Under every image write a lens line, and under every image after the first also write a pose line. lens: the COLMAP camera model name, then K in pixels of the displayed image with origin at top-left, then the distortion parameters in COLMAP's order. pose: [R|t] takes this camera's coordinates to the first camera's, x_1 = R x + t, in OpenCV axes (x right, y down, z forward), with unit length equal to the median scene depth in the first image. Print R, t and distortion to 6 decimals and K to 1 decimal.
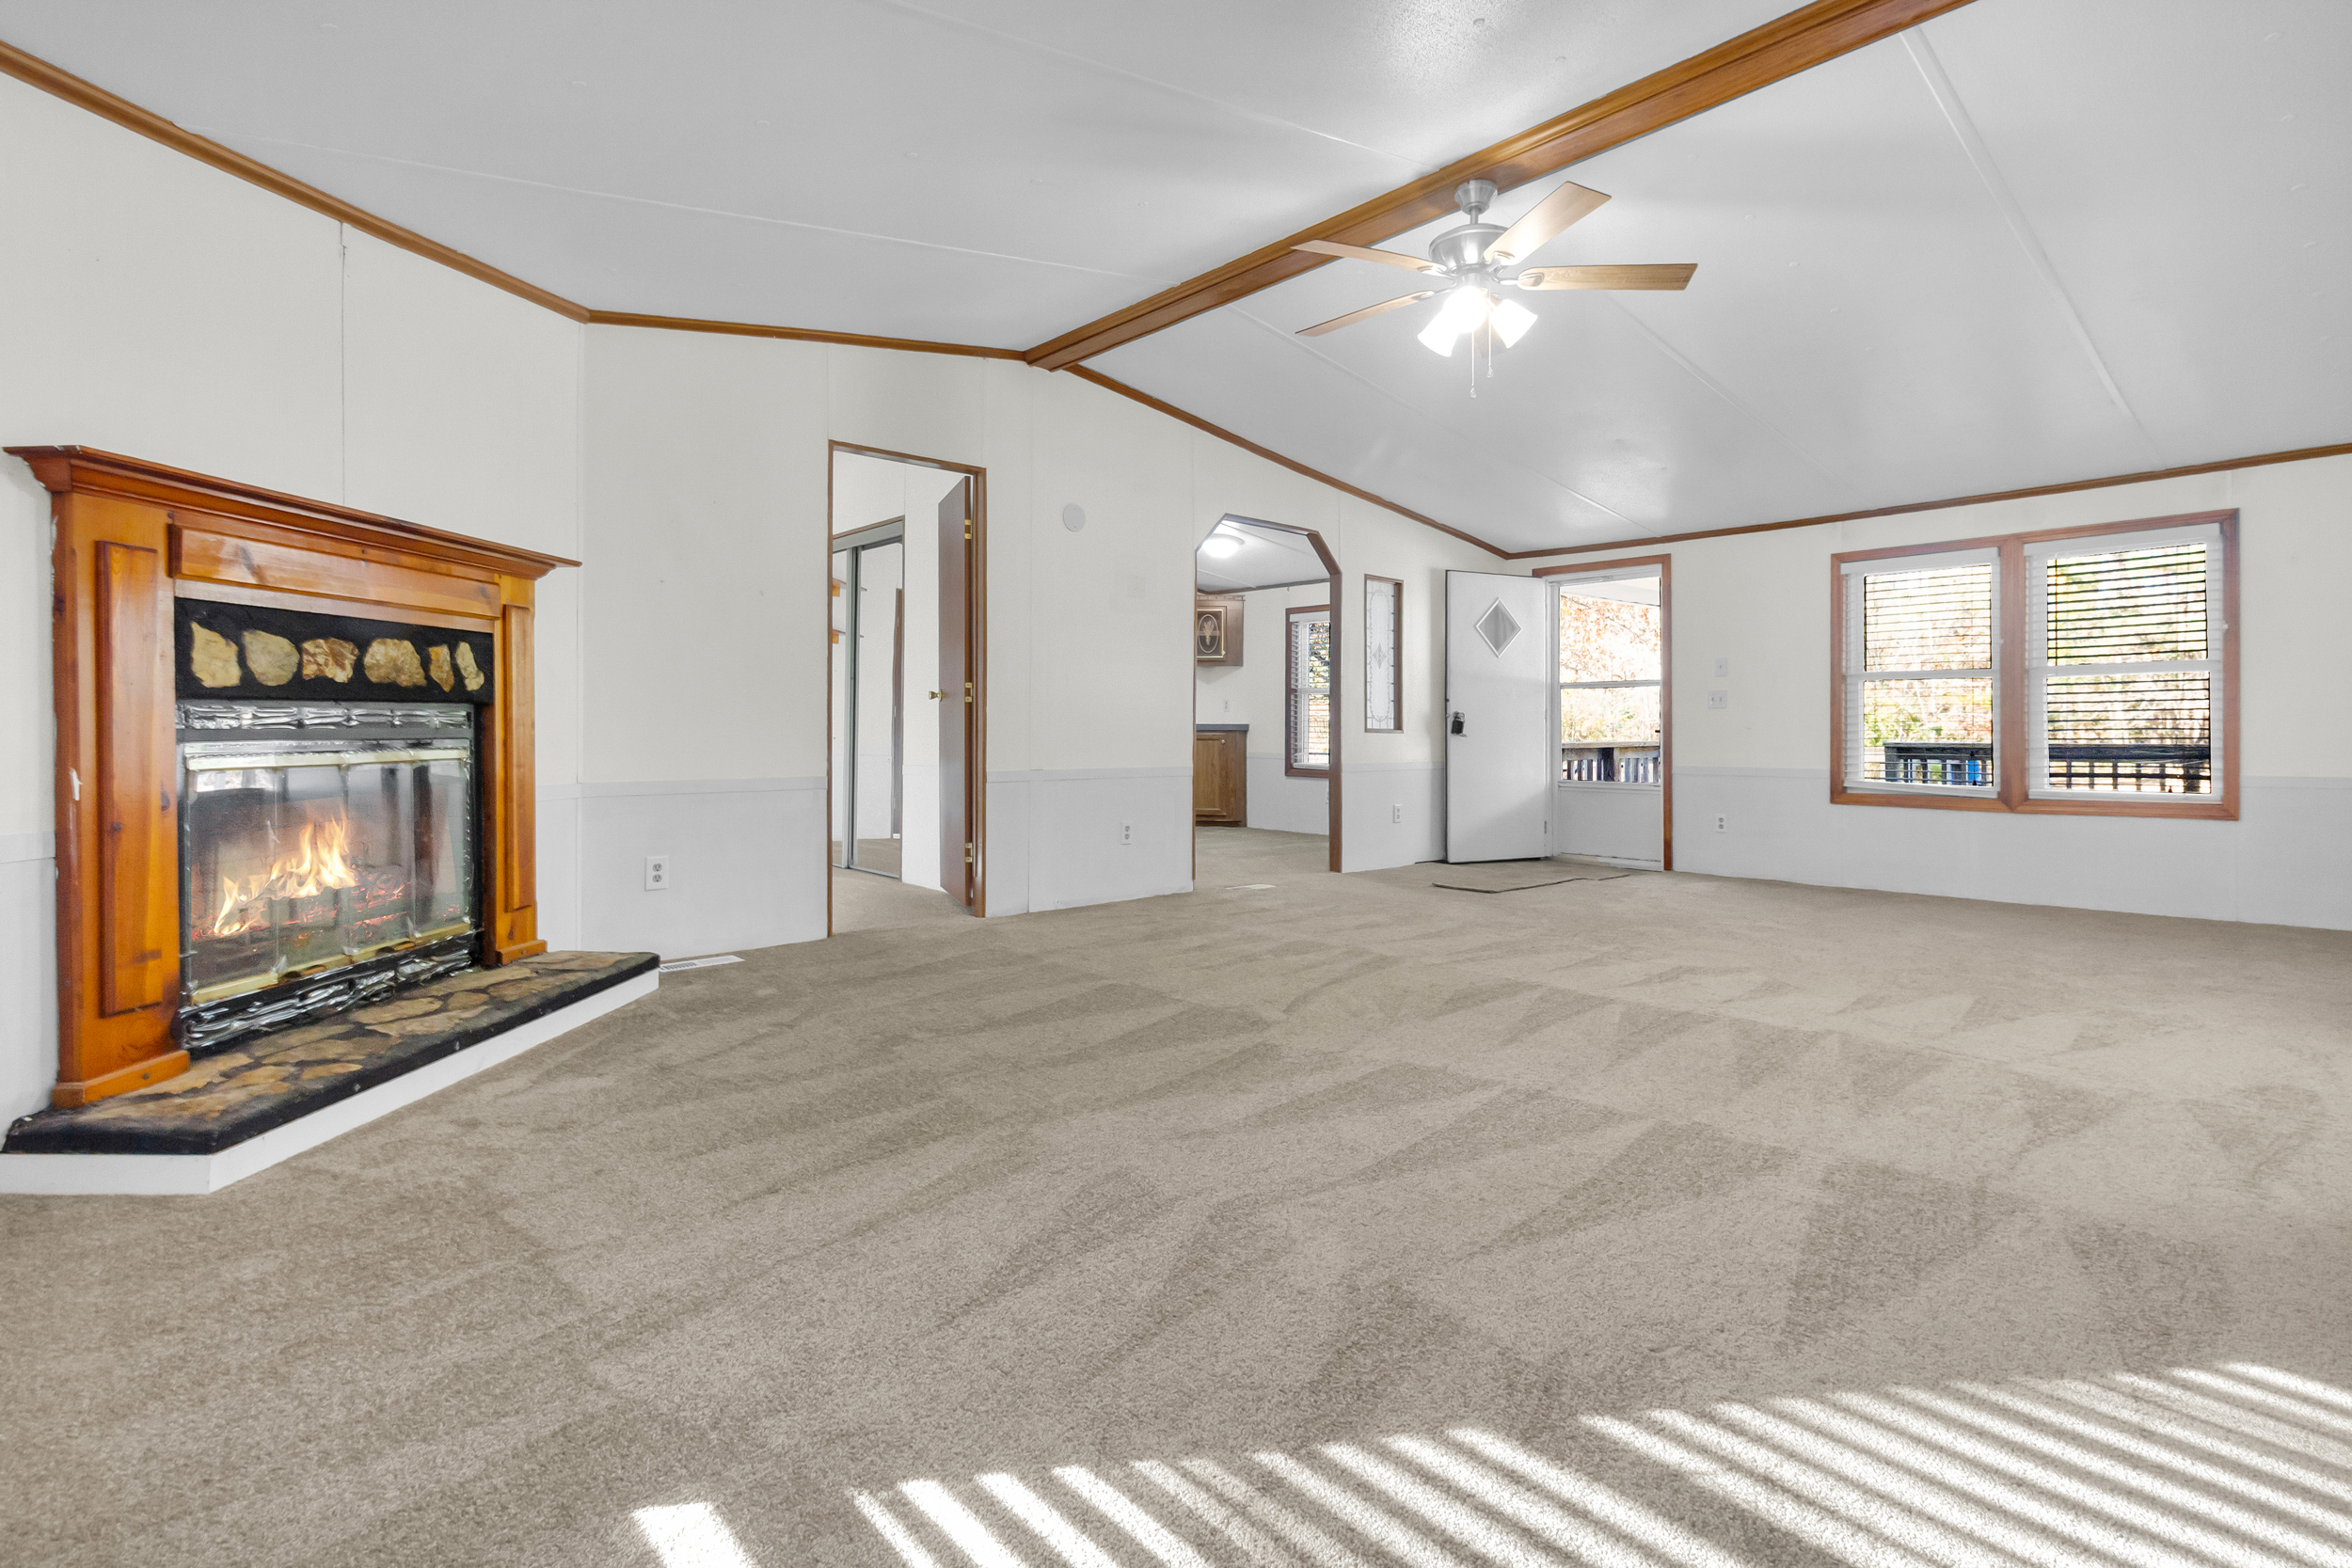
lens RADIAL K [[1108.4, 0, 1173.4], [0, 1108.4, 731.7], [0, 0, 1]] dist [0.000685, 0.000104]
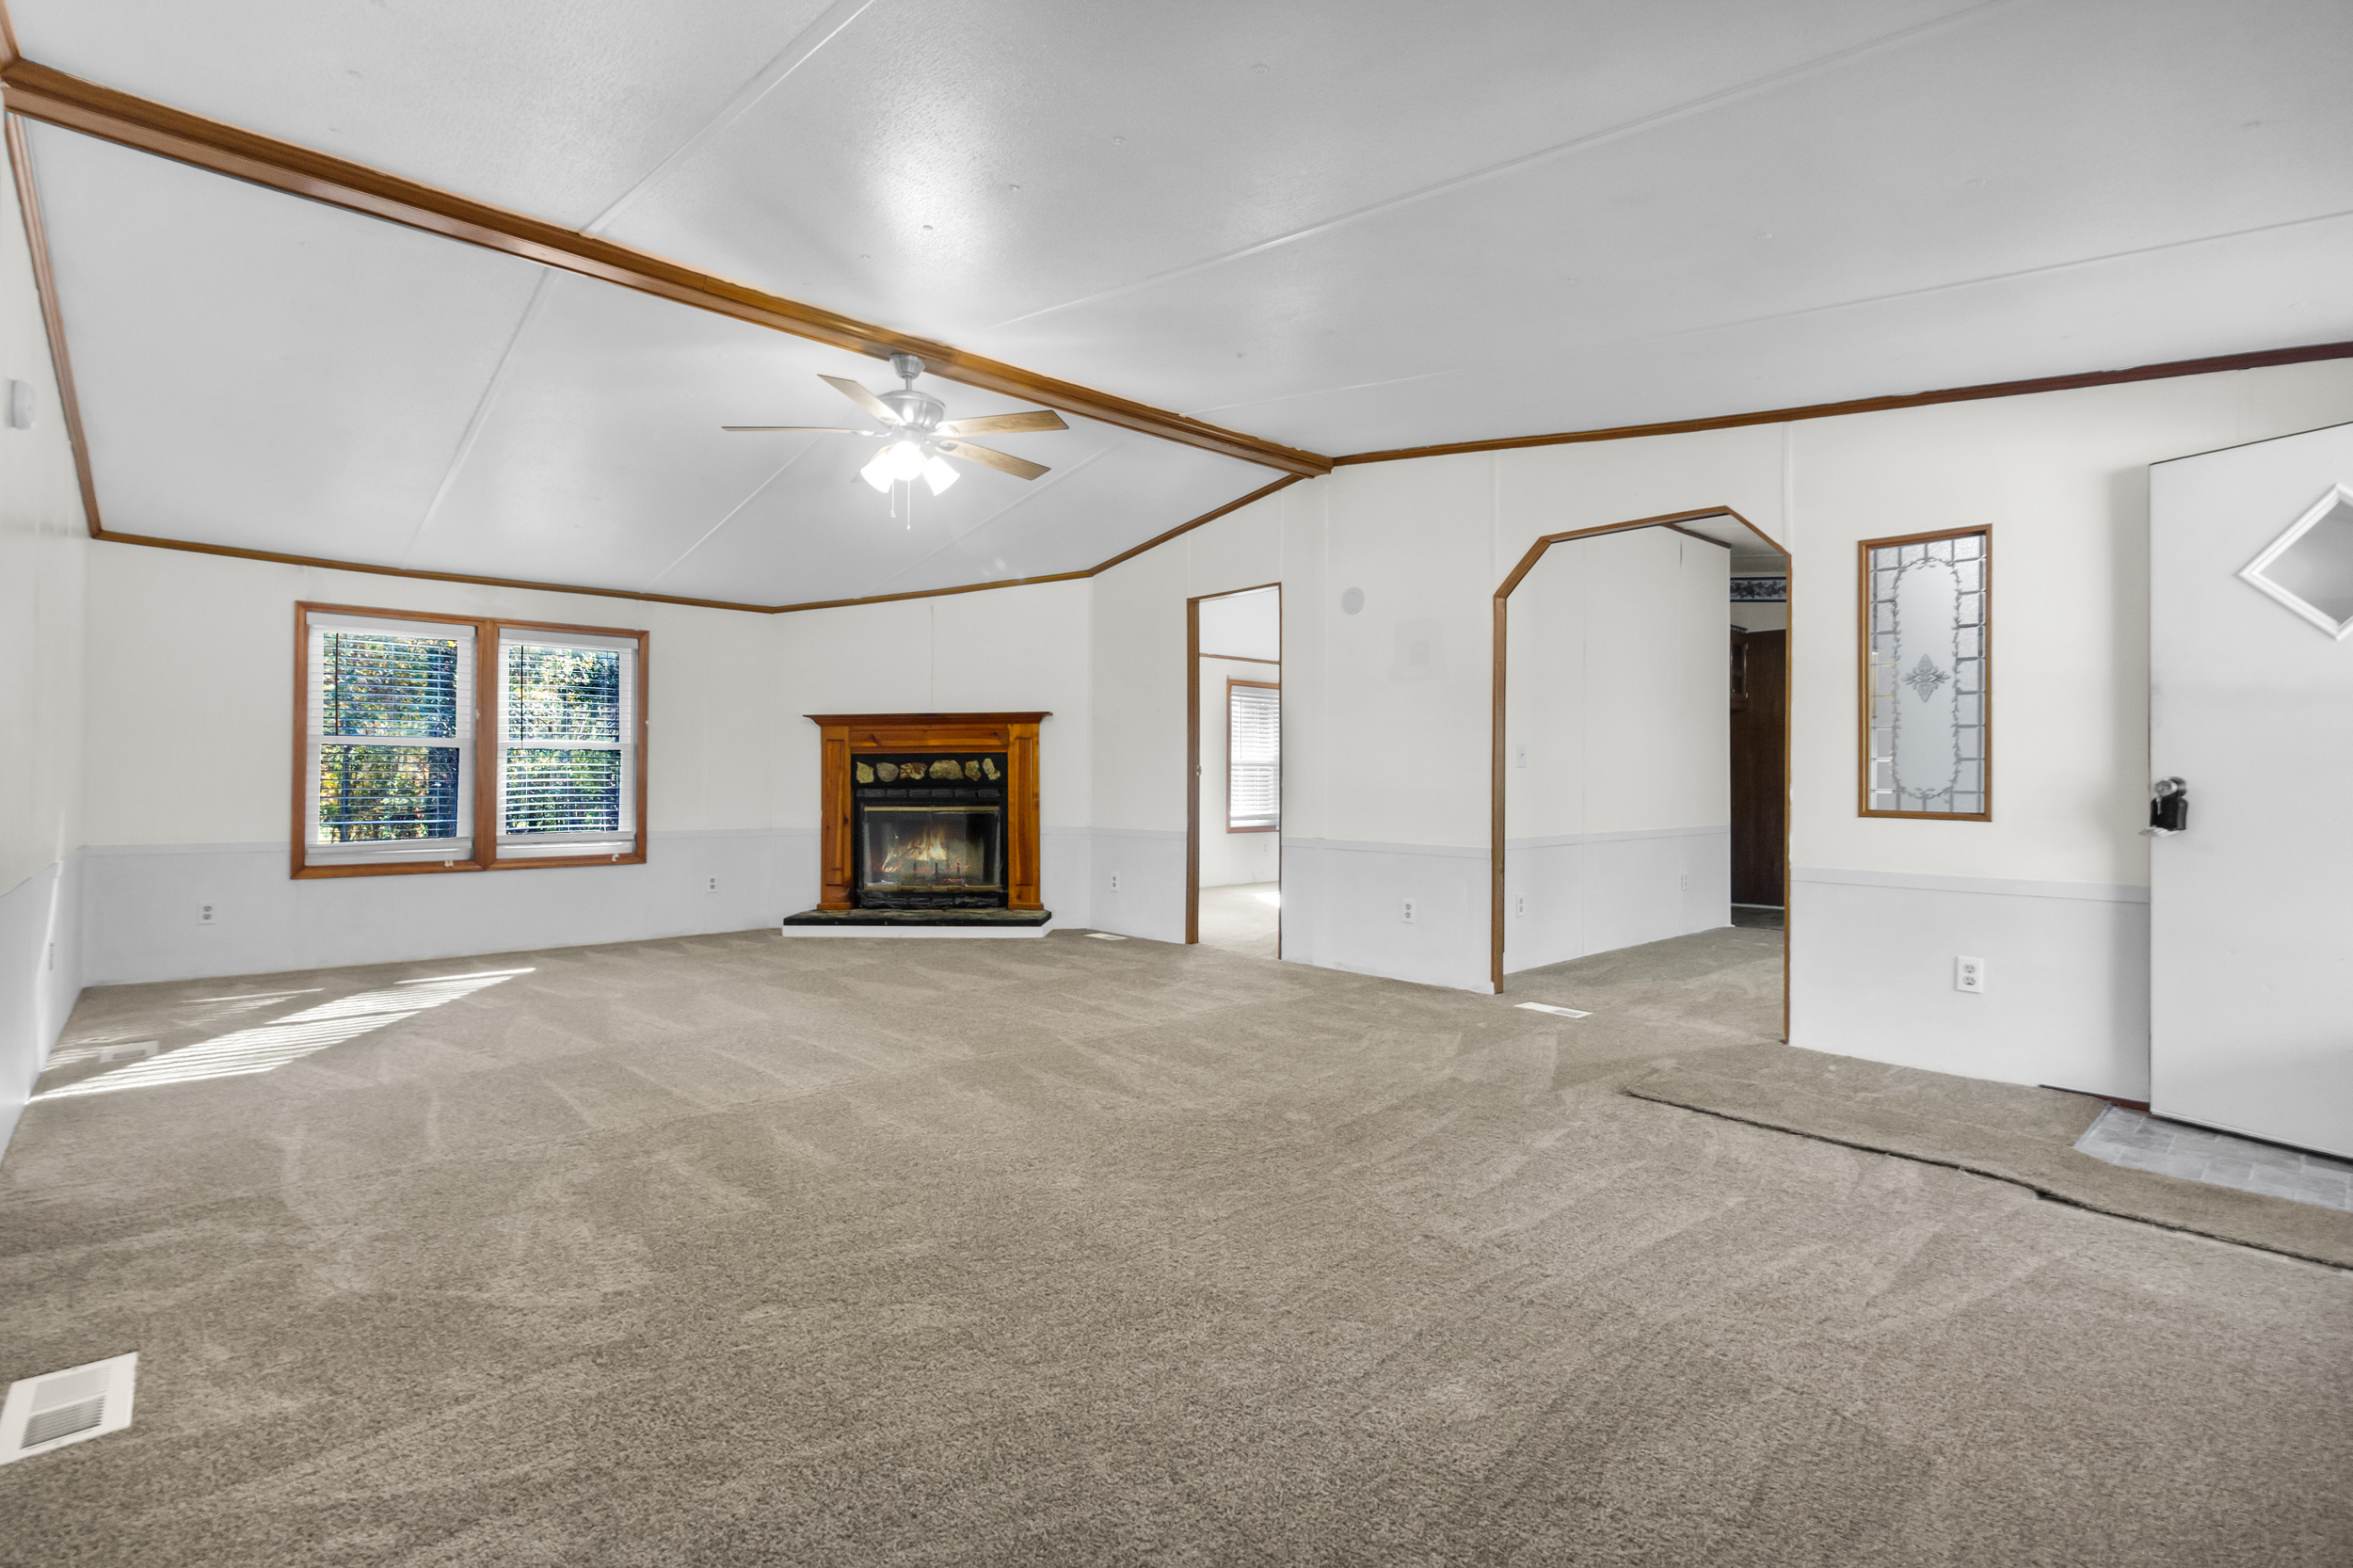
lens RADIAL K [[1126.6, 0, 1176.5], [0, 1126.6, 784.0], [0, 0, 1]] dist [-0.000260, -0.000002]
pose [[0.003802, -0.003818, -0.999985, 1.710078], [-0.008274, 0.999958, -0.003850, -0.025920], [0.999959, 0.008288, 0.003771, 1.463914]]
